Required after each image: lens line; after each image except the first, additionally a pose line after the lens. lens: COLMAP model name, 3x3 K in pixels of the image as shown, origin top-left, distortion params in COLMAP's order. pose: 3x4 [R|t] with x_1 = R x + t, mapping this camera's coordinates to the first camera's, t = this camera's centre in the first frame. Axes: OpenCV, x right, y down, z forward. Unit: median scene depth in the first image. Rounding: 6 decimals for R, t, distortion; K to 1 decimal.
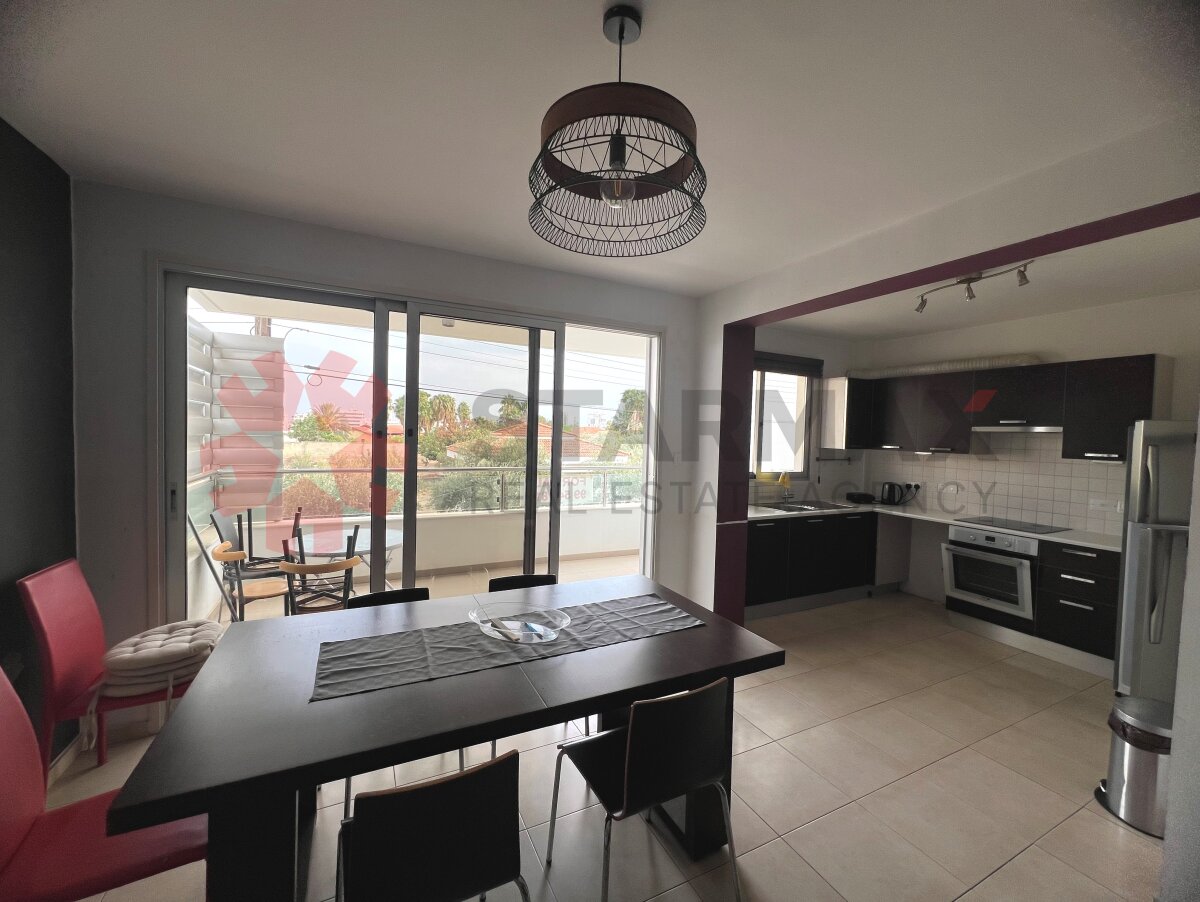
lens RADIAL K [[486.1, 0, 600.0], [0, 486.1, 451.0], [0, 0, 1]] dist [-0.001380, -0.000143]
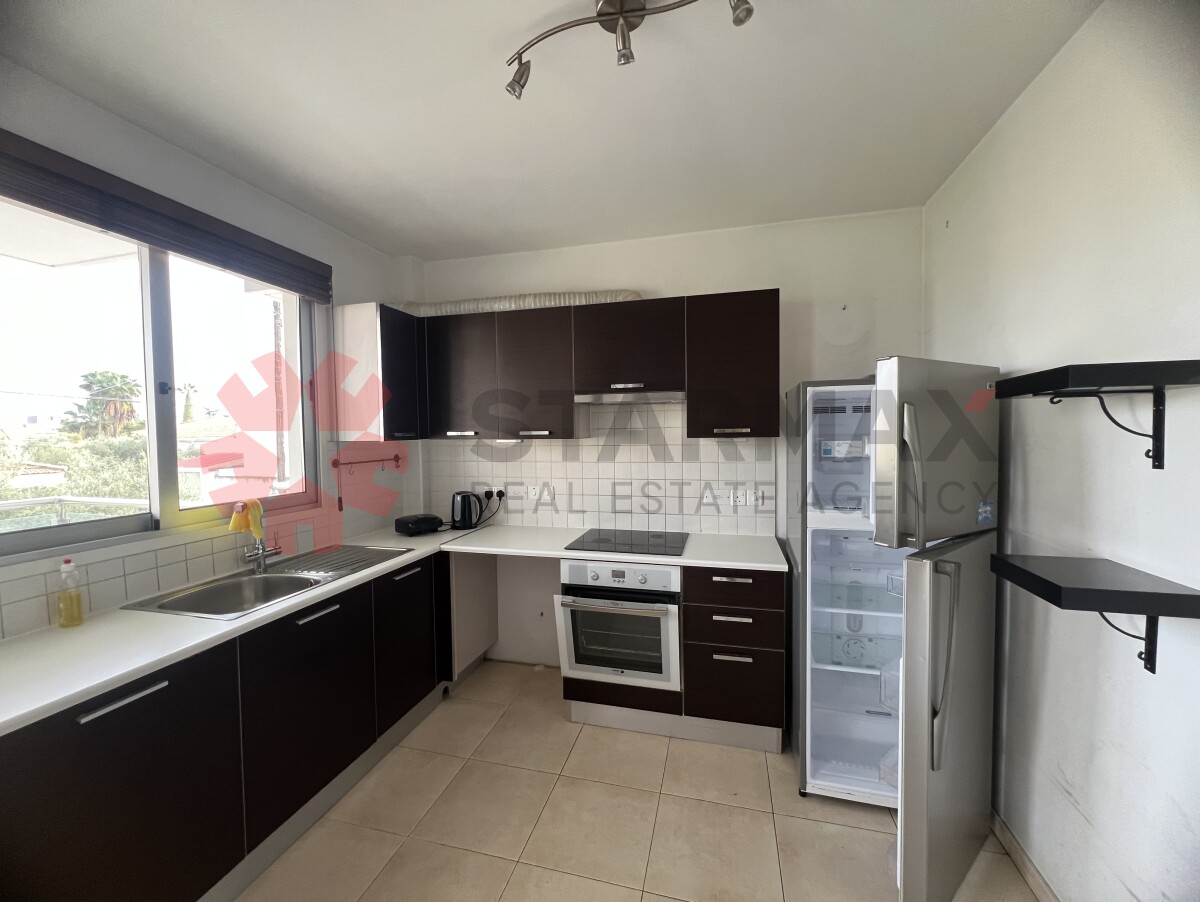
lens RADIAL K [[486.1, 0, 600.0], [0, 486.1, 451.0], [0, 0, 1]] dist [-0.001380, -0.000143]
pose [[0.664005, -0.063135, 0.745058, 0.274284], [0.055674, 0.997838, 0.034938, 0.001720], [-0.745652, 0.018281, 0.666084, 0.489238]]
